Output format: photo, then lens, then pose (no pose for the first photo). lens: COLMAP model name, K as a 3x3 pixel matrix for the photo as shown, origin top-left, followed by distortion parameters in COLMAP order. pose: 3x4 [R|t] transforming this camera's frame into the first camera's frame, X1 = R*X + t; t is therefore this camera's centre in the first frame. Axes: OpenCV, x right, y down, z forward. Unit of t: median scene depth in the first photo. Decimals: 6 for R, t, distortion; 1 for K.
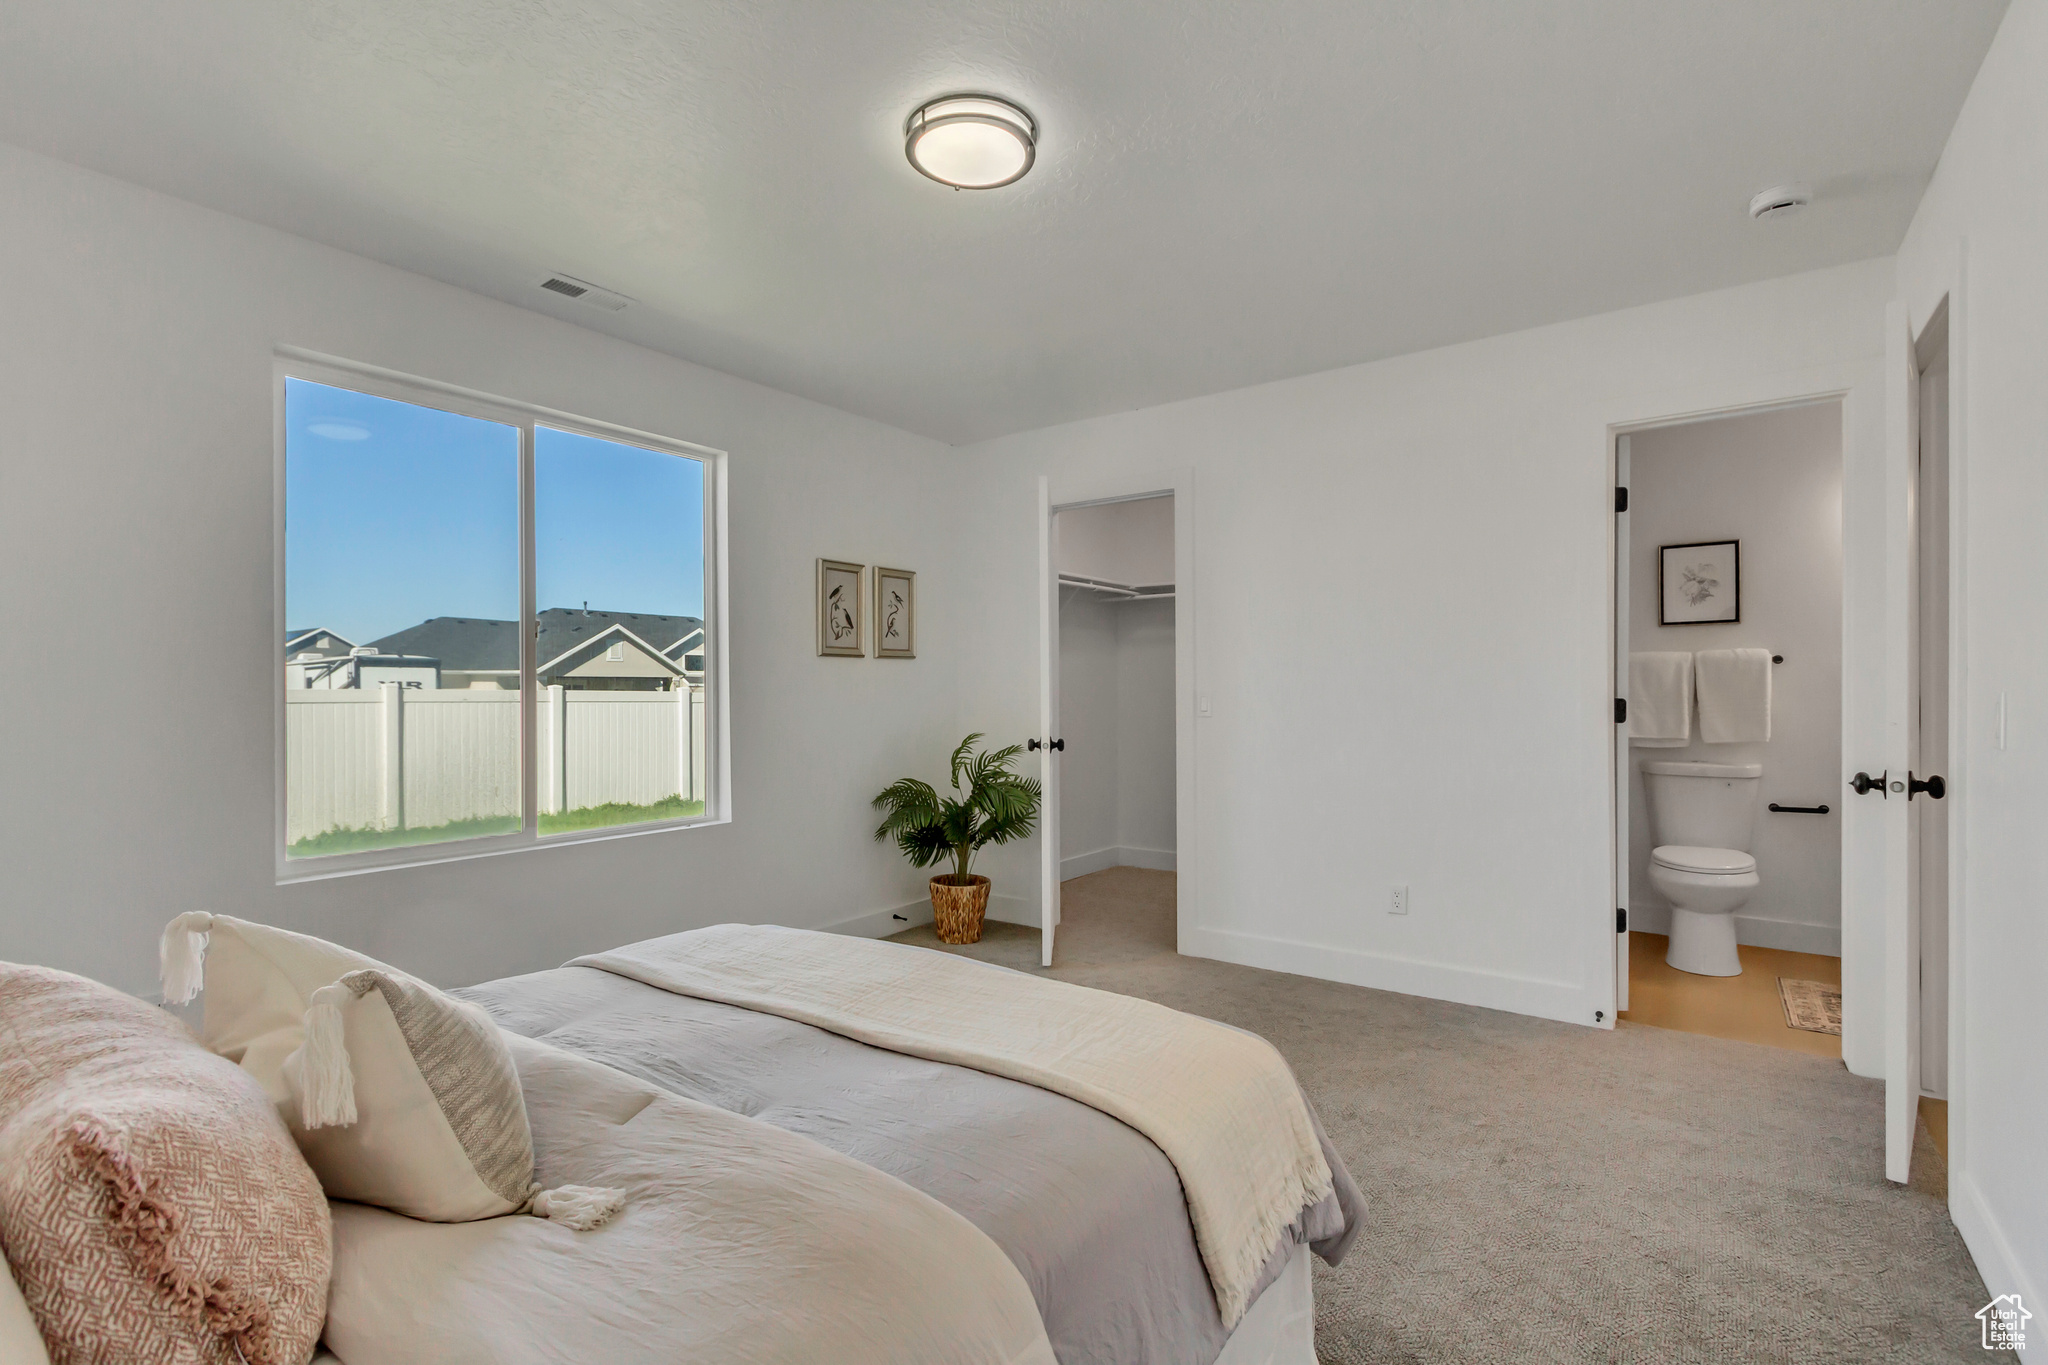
lens RADIAL K [[940.9, 0, 1026.7], [0, 940.9, 678.2], [0, 0, 1]] dist [0.002050, 0.000245]
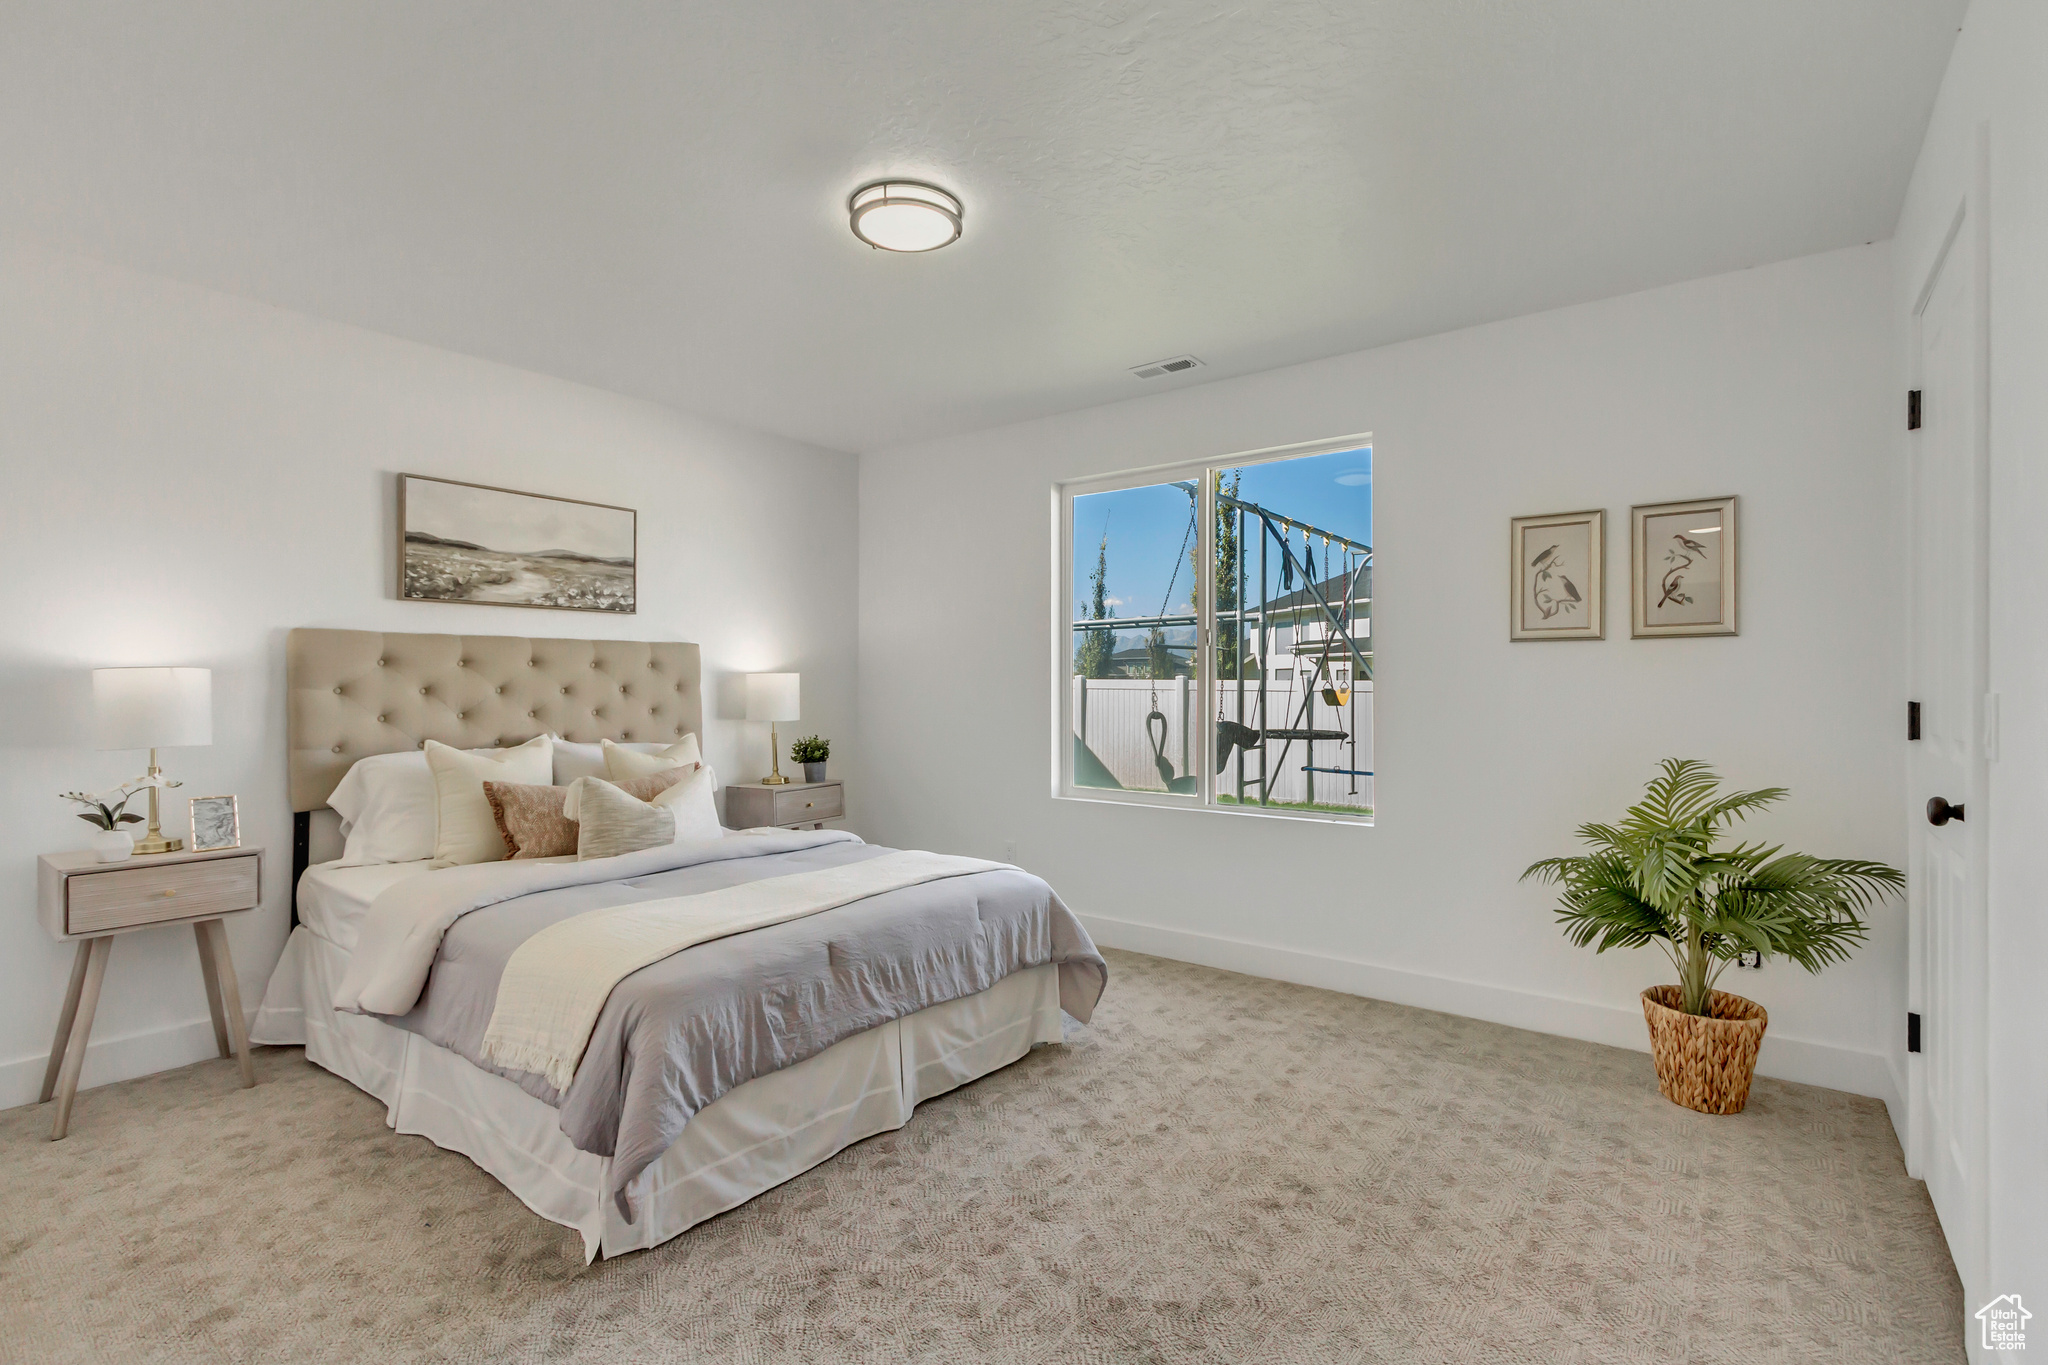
lens RADIAL K [[940.9, 0, 1026.7], [0, 940.9, 678.2], [0, 0, 1]] dist [0.002050, 0.000245]
pose [[-0.029568, 0.000268, -0.999563, 0.567267], [0.012845, 0.999917, -0.000111, 0.001620], [0.999480, -0.012842, -0.029569, 0.604580]]
